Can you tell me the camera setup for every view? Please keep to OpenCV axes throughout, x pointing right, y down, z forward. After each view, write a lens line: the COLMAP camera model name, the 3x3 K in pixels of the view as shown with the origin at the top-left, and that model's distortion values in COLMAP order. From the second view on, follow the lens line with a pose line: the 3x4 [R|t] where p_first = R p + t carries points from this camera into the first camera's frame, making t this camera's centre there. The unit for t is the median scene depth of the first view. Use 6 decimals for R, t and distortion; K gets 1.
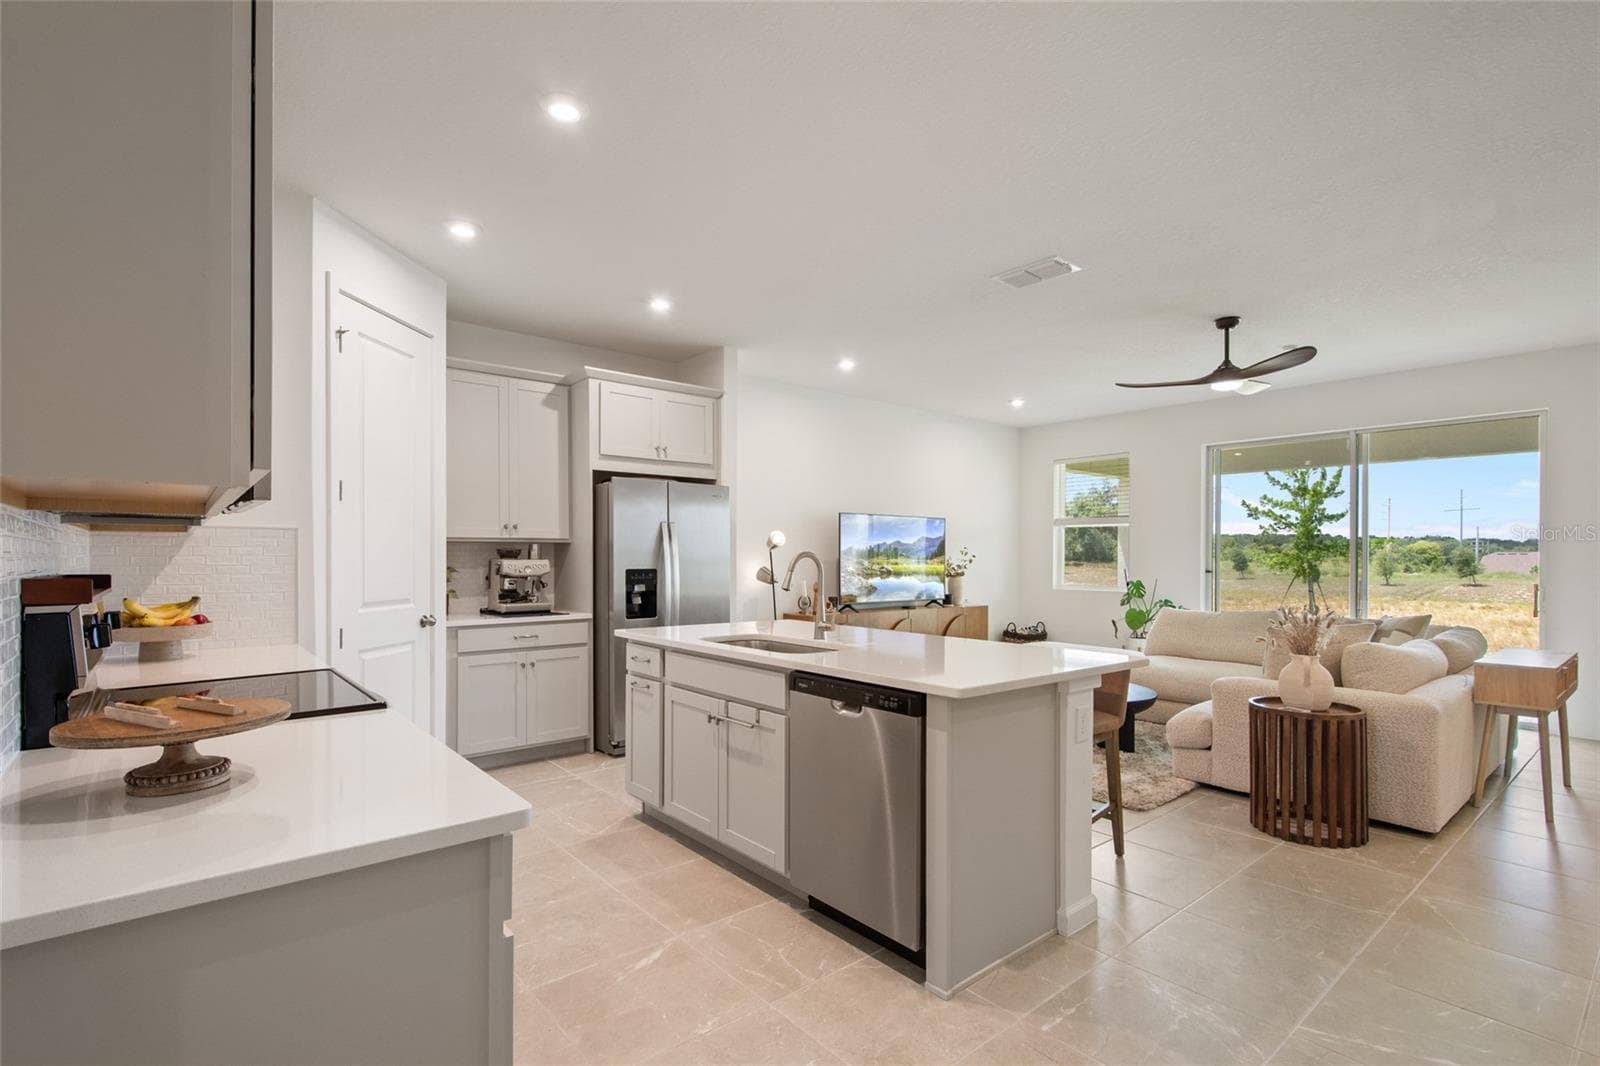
lens RADIAL K [[746.5, 0, 801.6], [0, 746.5, 561.1], [0, 0, 1]] dist [0.001548, -0.000020]
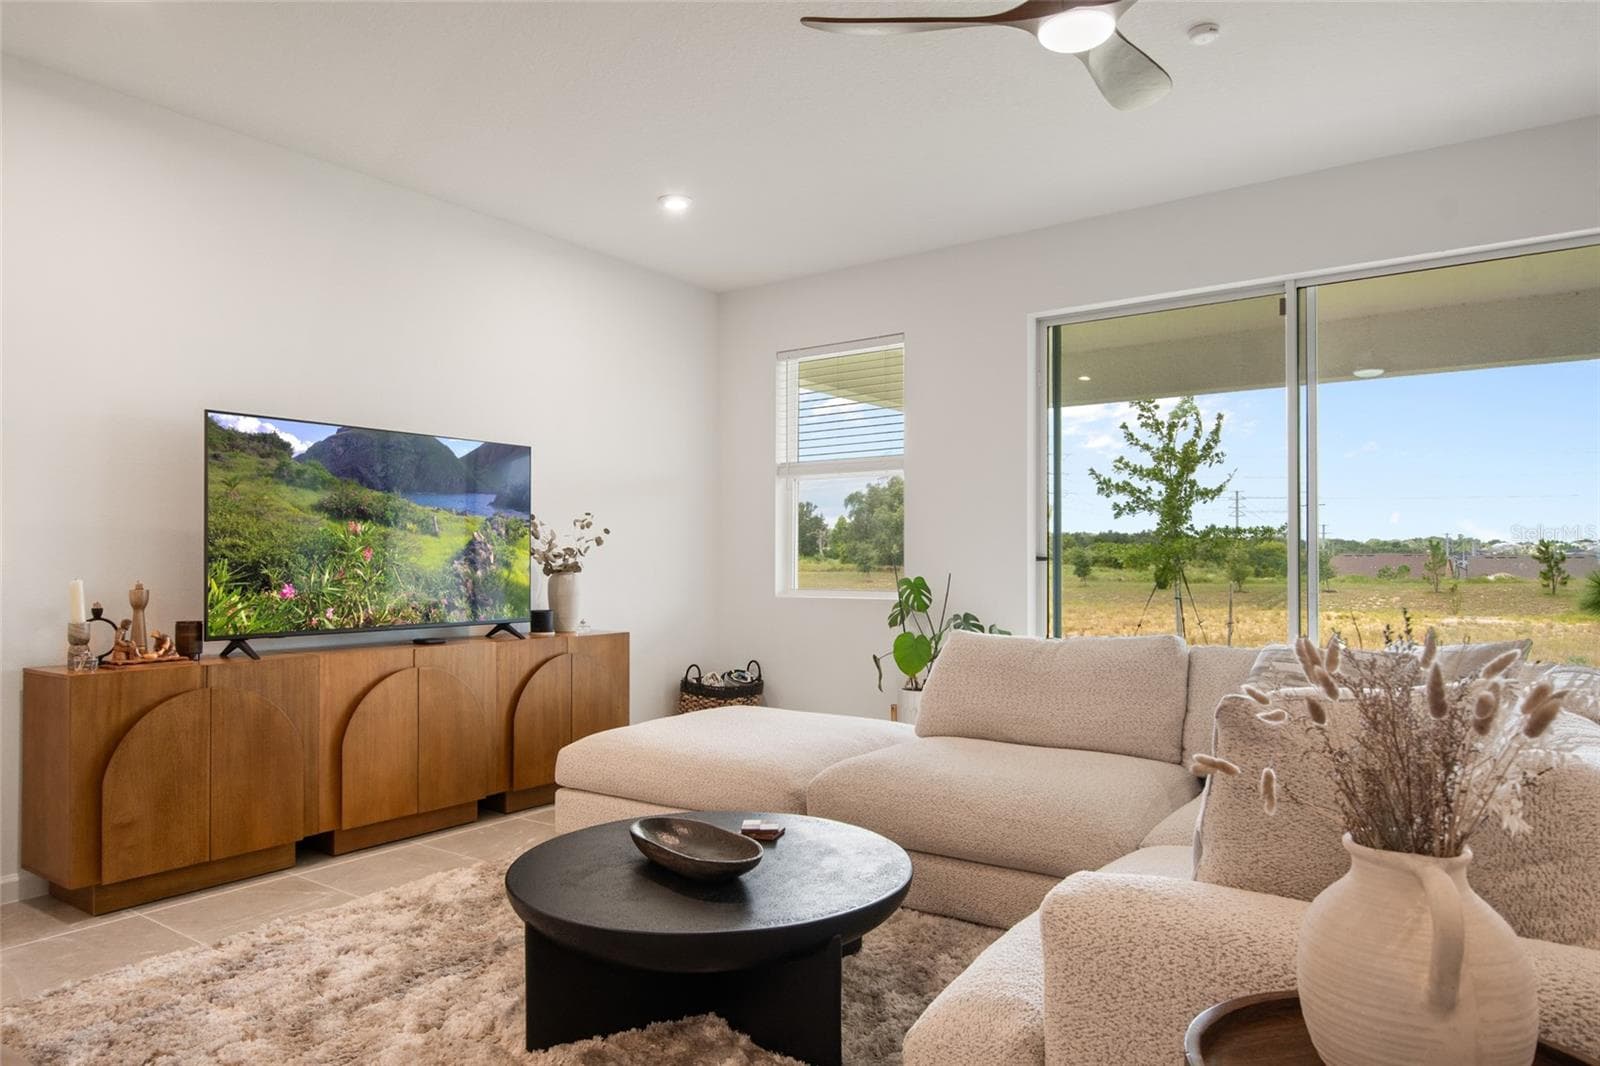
lens RADIAL K [[1056.0, 0, 793.7], [0, 1056.0, 559.8], [0, 0, 1]] dist [0.013465, 0.001190]
pose [[0.965616, -0.002952, 0.259955, 0.160429], [0.004585, 0.999973, -0.005674, 0.015631], [-0.259931, 0.006671, 0.965604, 0.287318]]
